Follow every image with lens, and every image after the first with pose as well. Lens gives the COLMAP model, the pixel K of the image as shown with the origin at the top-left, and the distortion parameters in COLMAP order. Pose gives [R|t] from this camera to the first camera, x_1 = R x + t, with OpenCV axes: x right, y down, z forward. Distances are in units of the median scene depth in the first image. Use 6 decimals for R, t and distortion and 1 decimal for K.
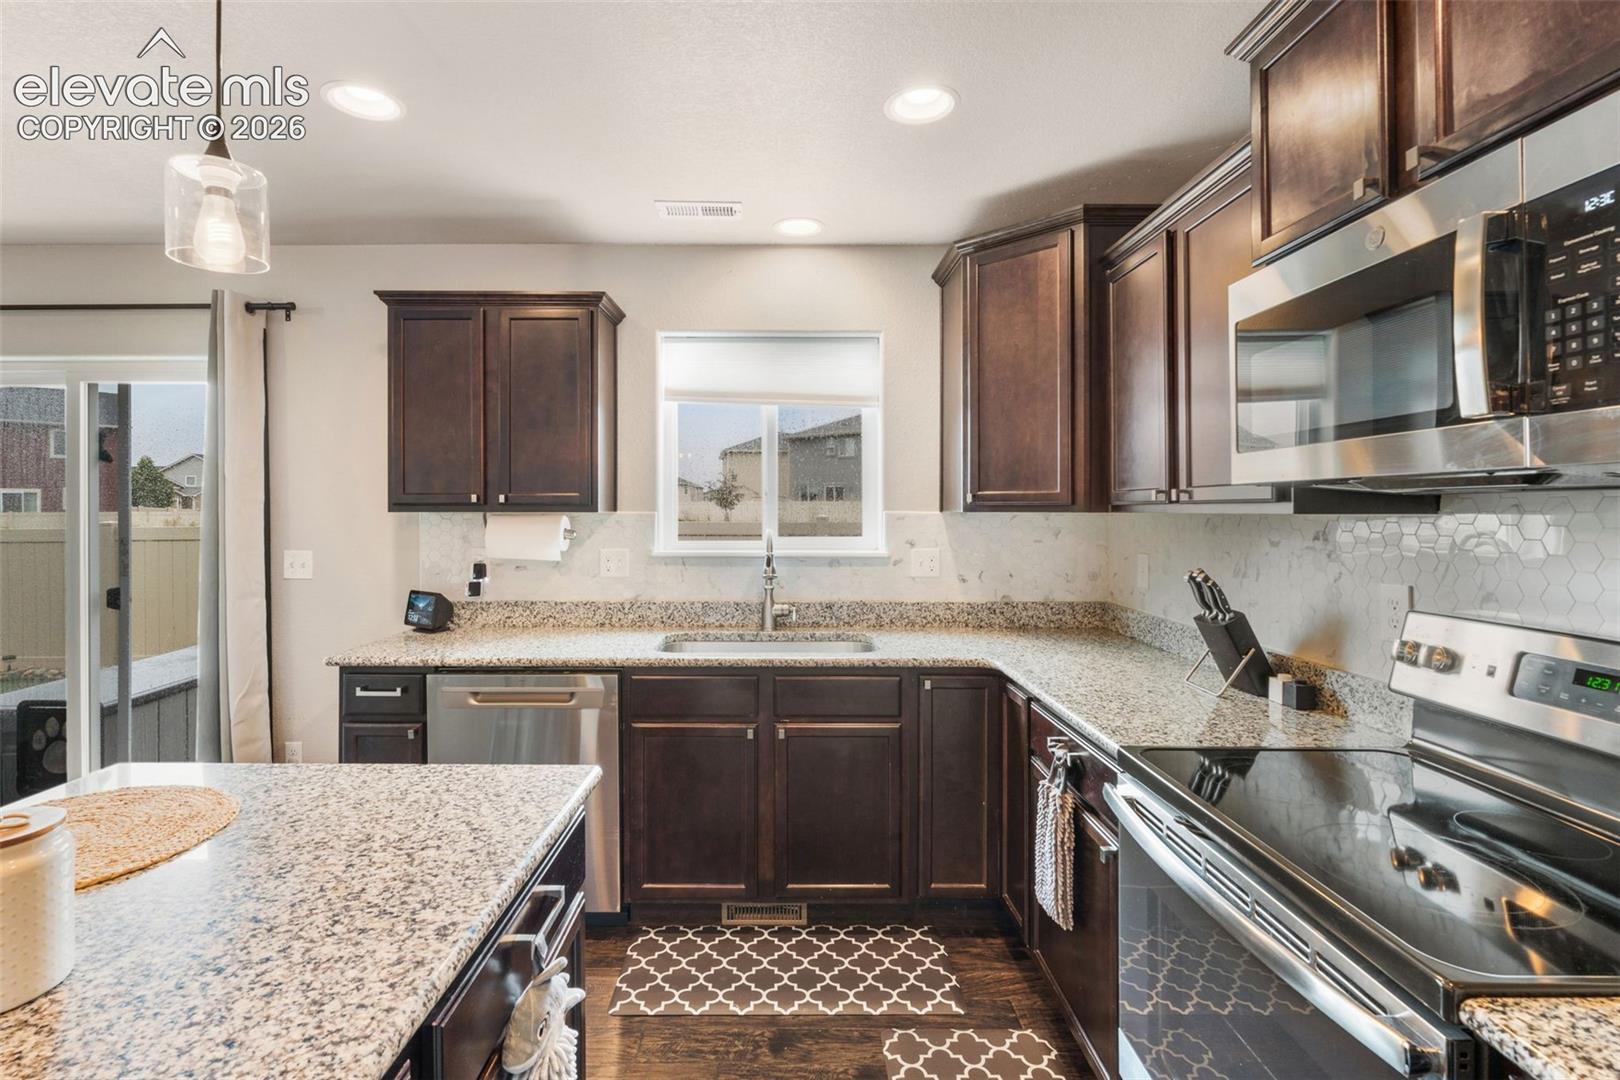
lens RADIAL K [[753.8, 0, 785.8], [0, 753.8, 515.7], [0, 0, 1]] dist [0.001629, -0.000137]
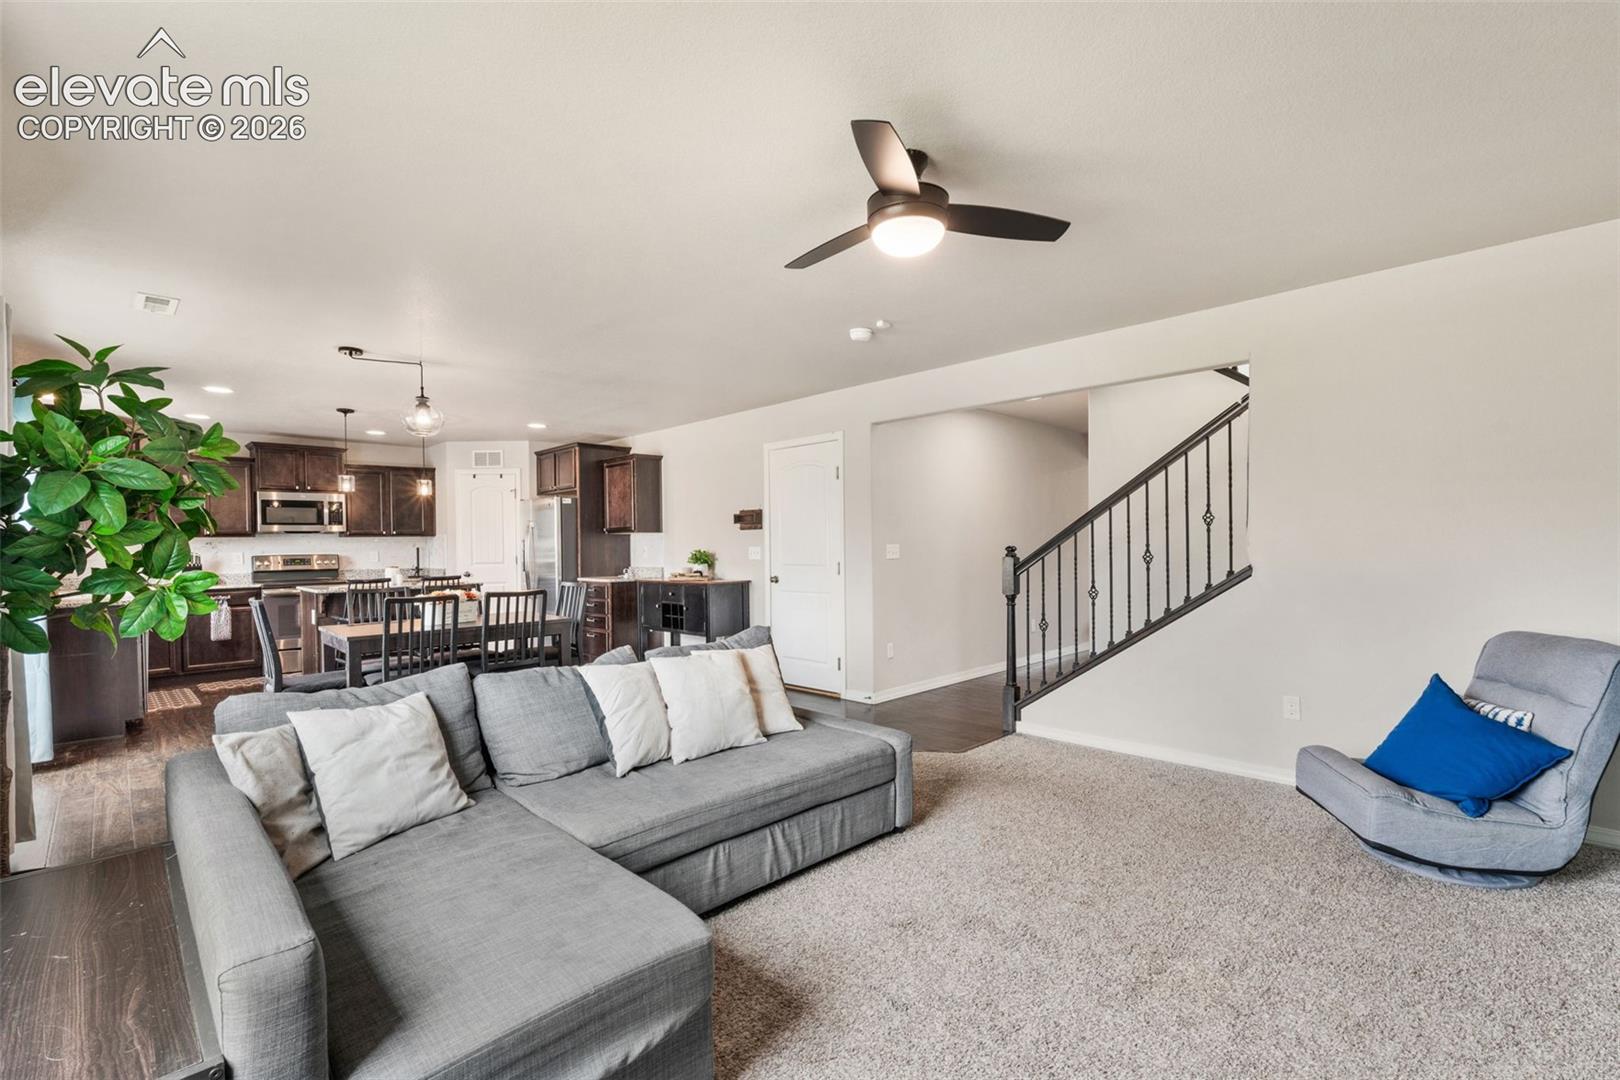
lens RADIAL K [[721.7, 0, 814.7], [0, 721.7, 532.2], [0, 0, 1]] dist [-0.008314, -0.000579]
pose [[-0.698669, 0.022825, 0.715081, -2.766820], [0.020366, 0.999720, -0.012011, 0.051078], [-0.715155, 0.006172, -0.698938, 0.865383]]
